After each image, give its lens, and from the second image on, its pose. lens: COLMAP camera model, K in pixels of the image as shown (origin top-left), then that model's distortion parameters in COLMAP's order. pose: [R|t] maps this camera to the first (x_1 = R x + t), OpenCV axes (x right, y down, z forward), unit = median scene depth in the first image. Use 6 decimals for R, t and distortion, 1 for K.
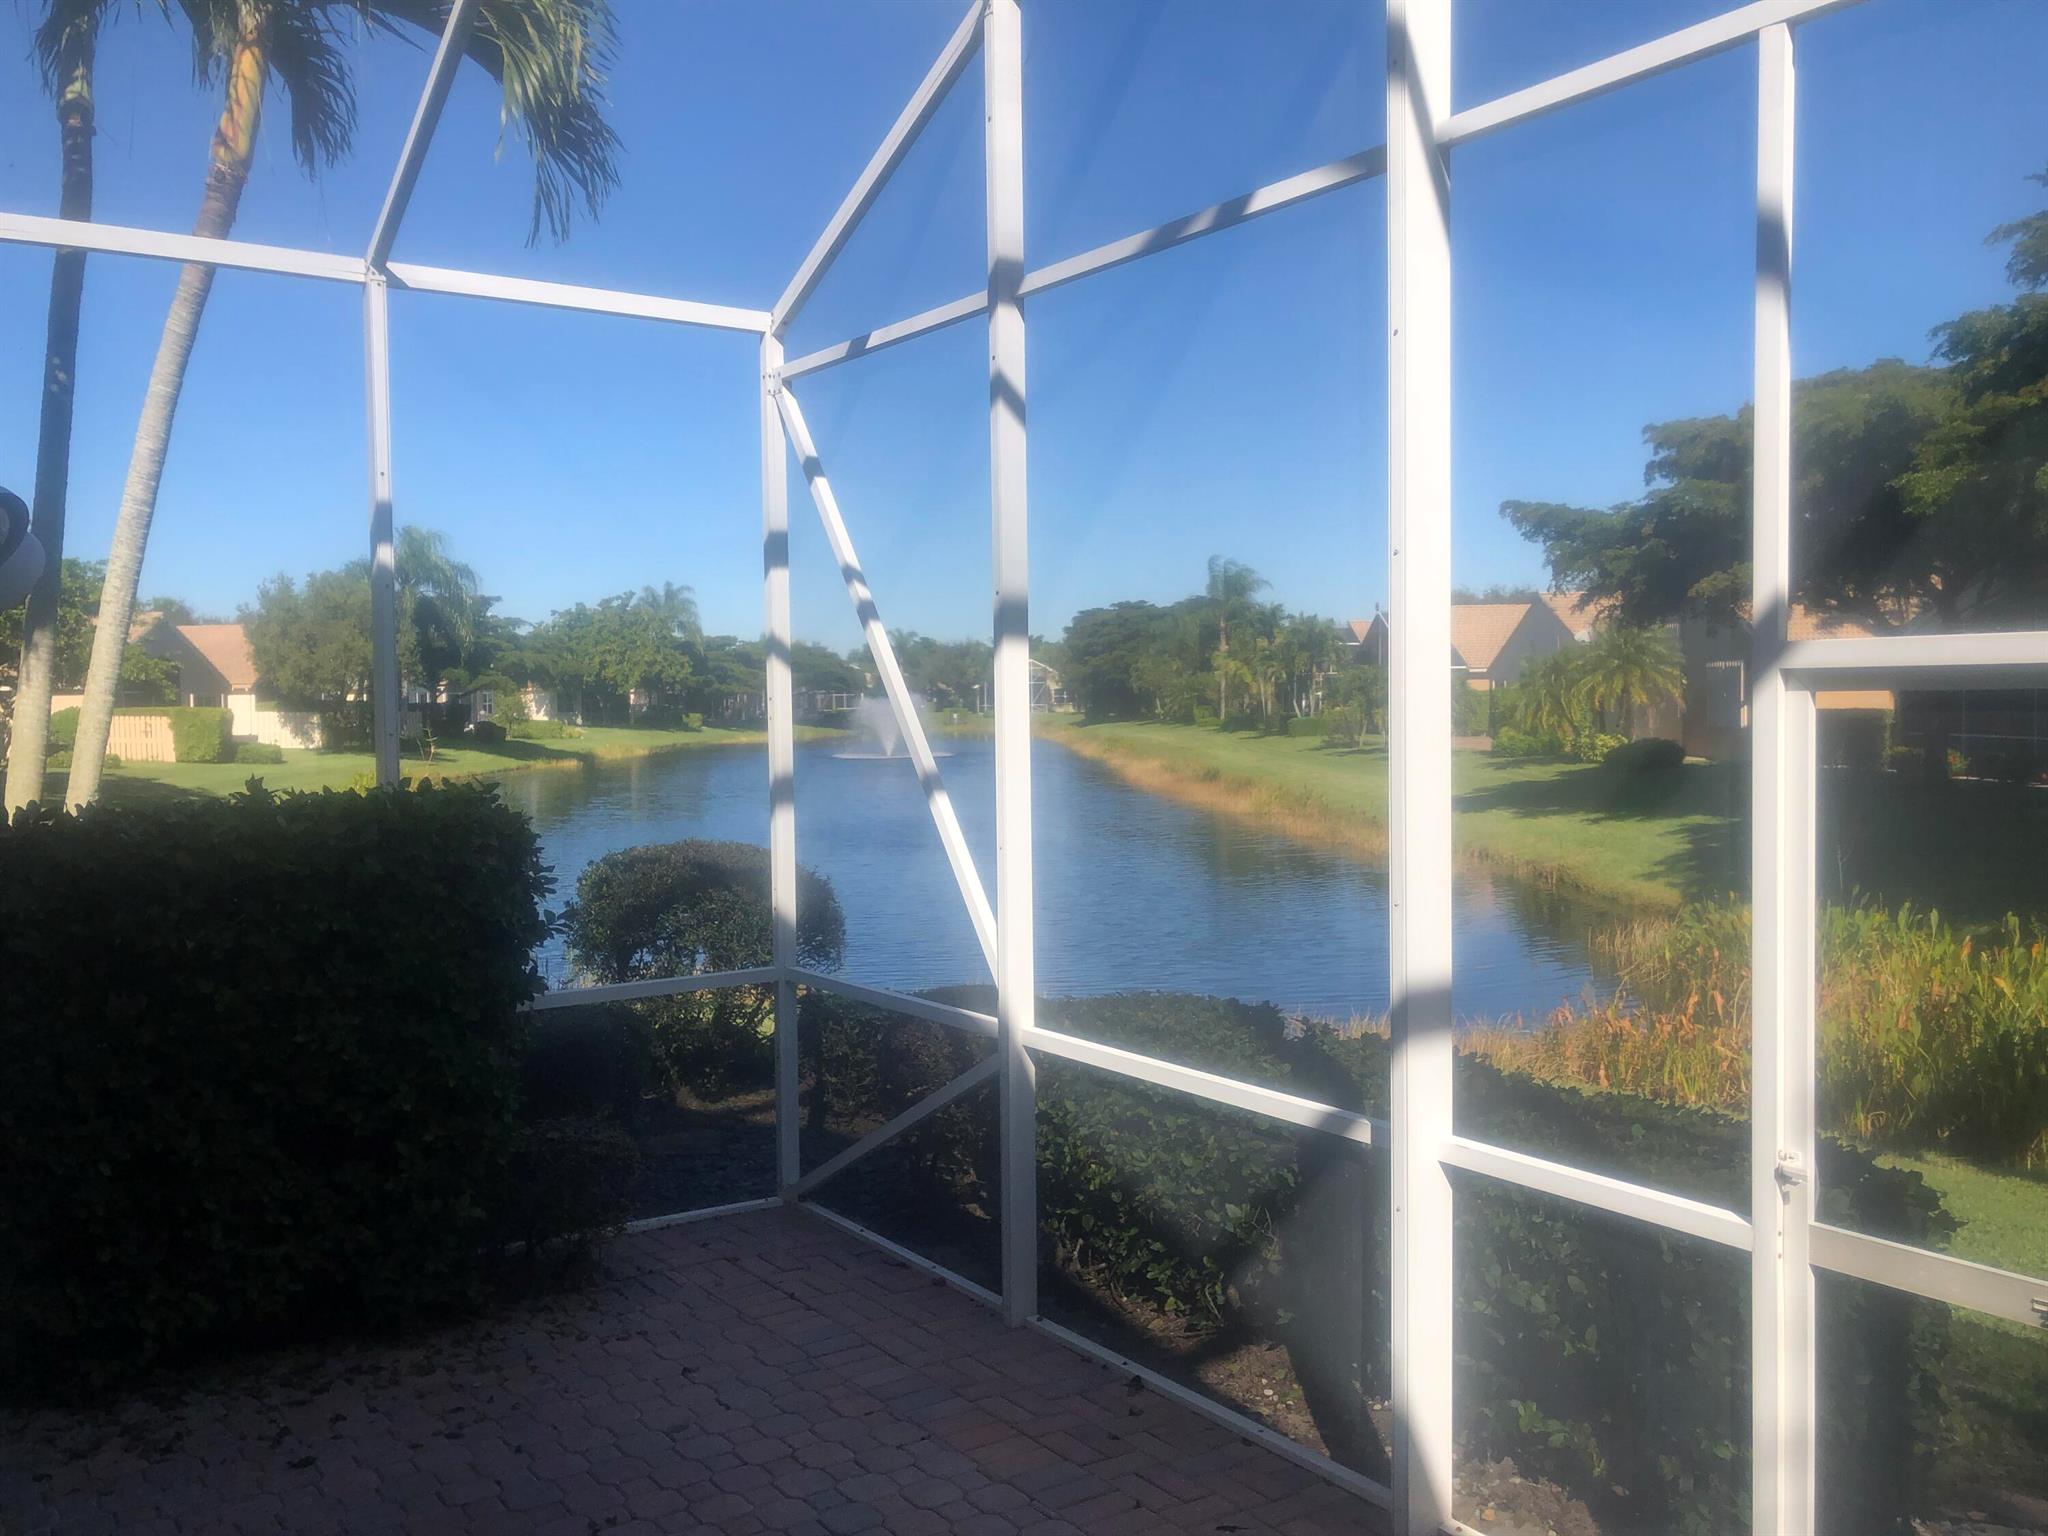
lens RADIAL K [[1664.2, 0, 1023.9], [0, 1664.2, 735.6], [0, 0, 1]] dist [0.109105, -0.199168]
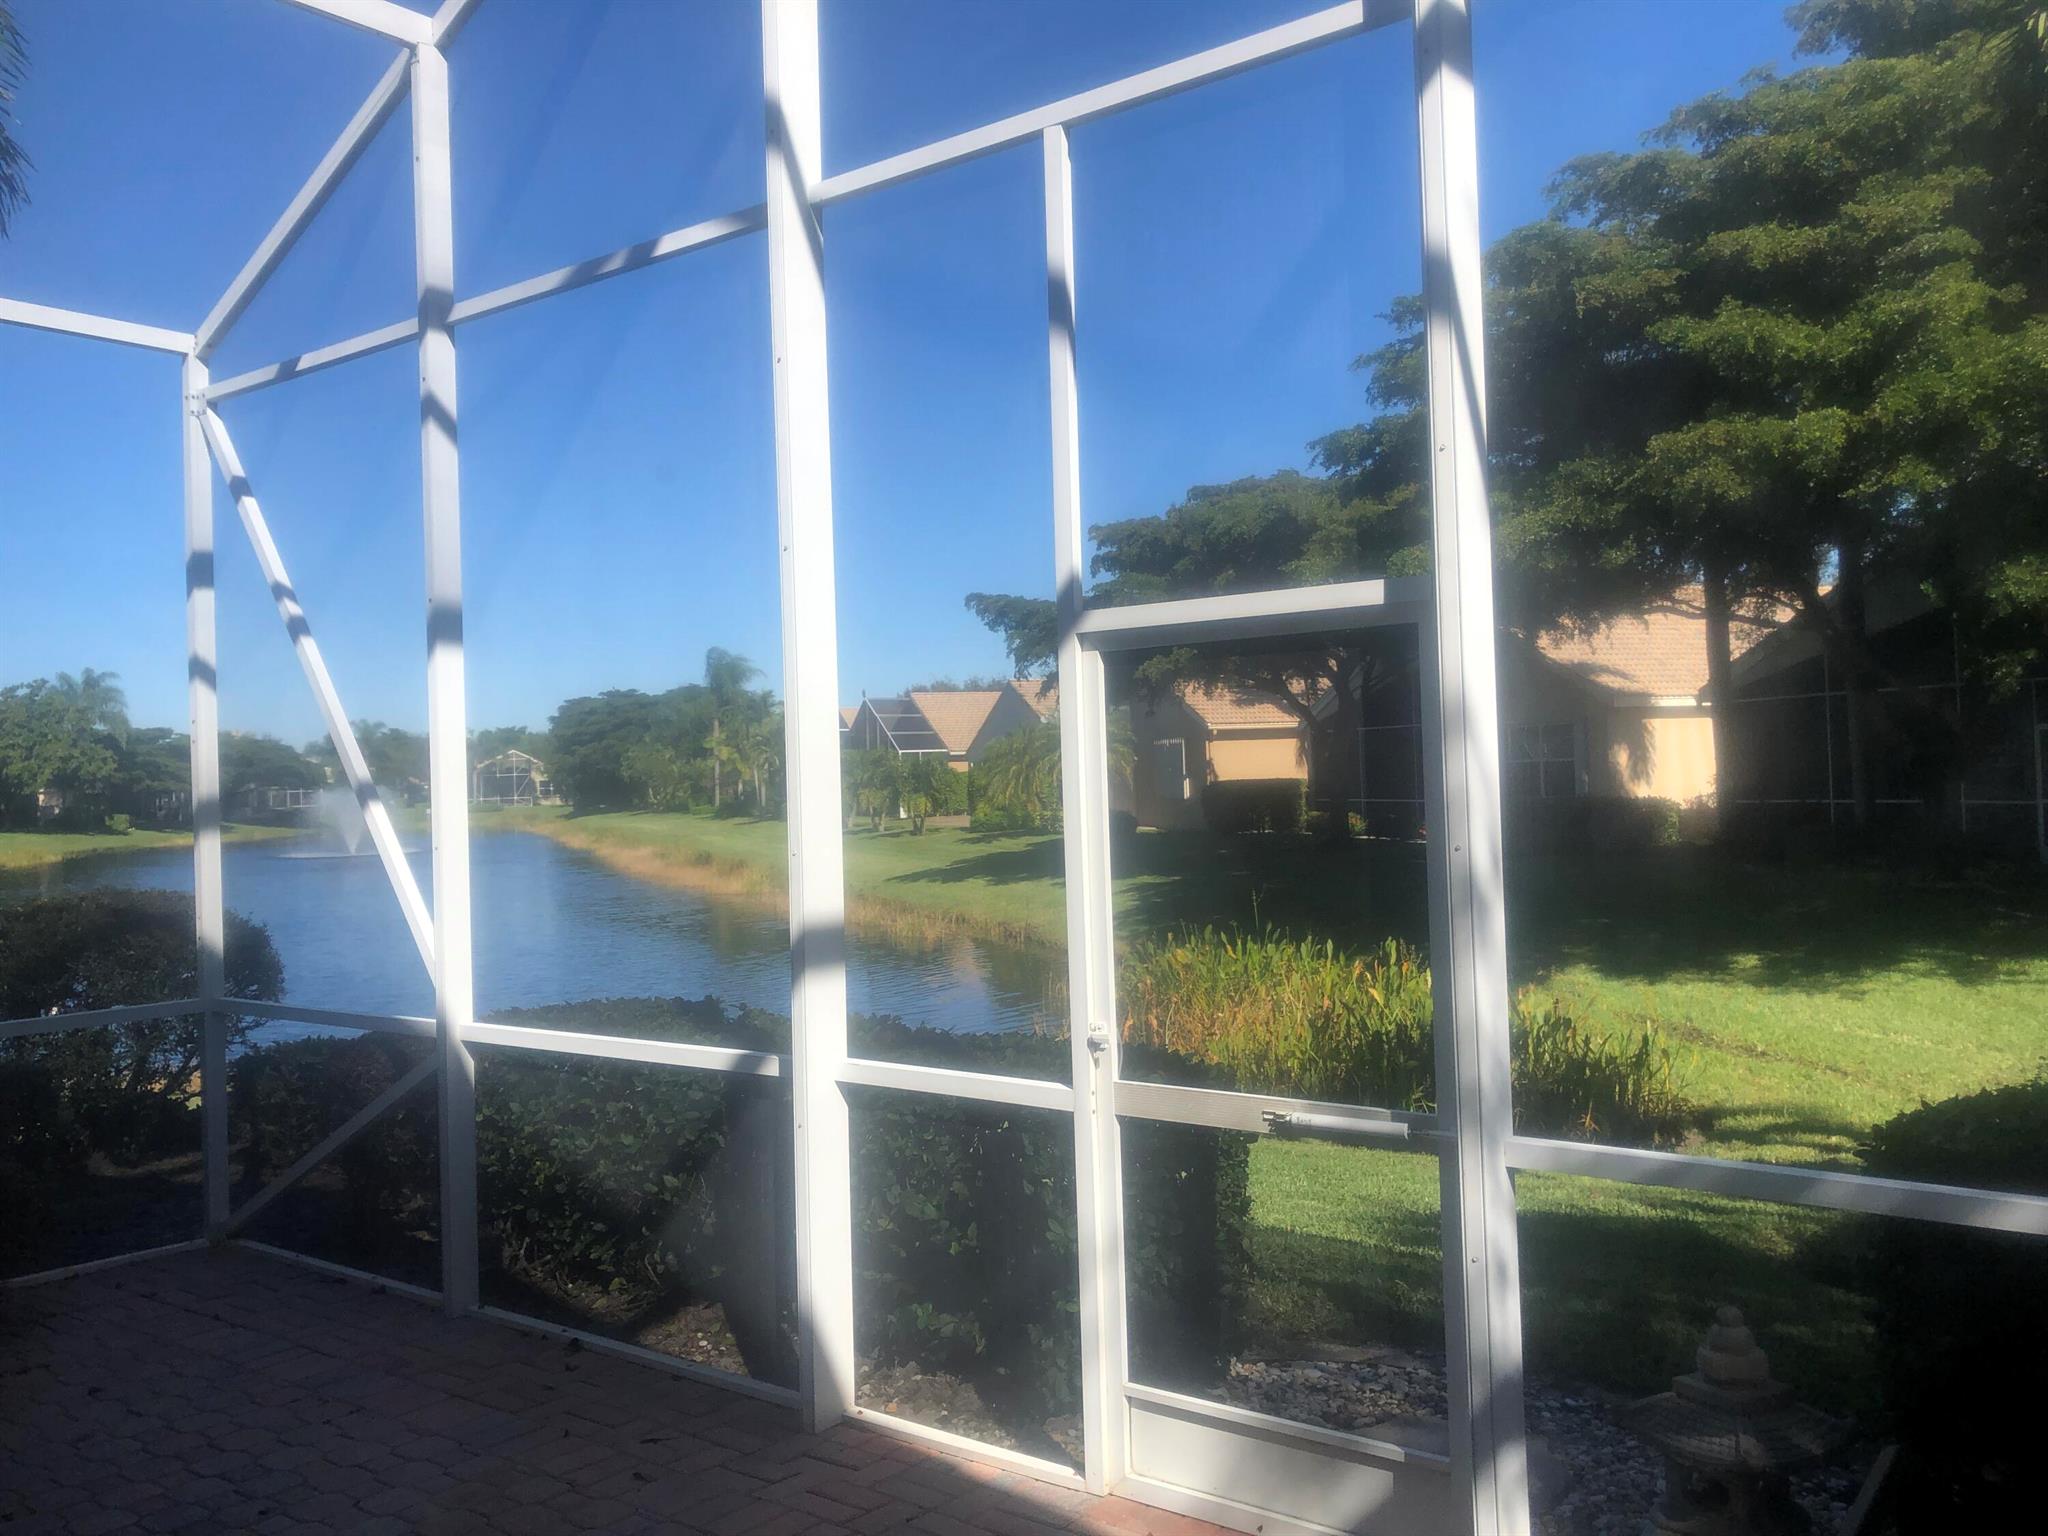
lens RADIAL K [[1651.8, 0, 1026.3], [0, 1651.8, 720.9], [0, 0, 1]] dist [0.040739, -0.047838]
pose [[0.954148, -0.009634, 0.299181, 0.024605], [0.028228, 0.997924, -0.057891, 0.052160], [-0.298002, 0.063682, 0.952439, -0.084089]]
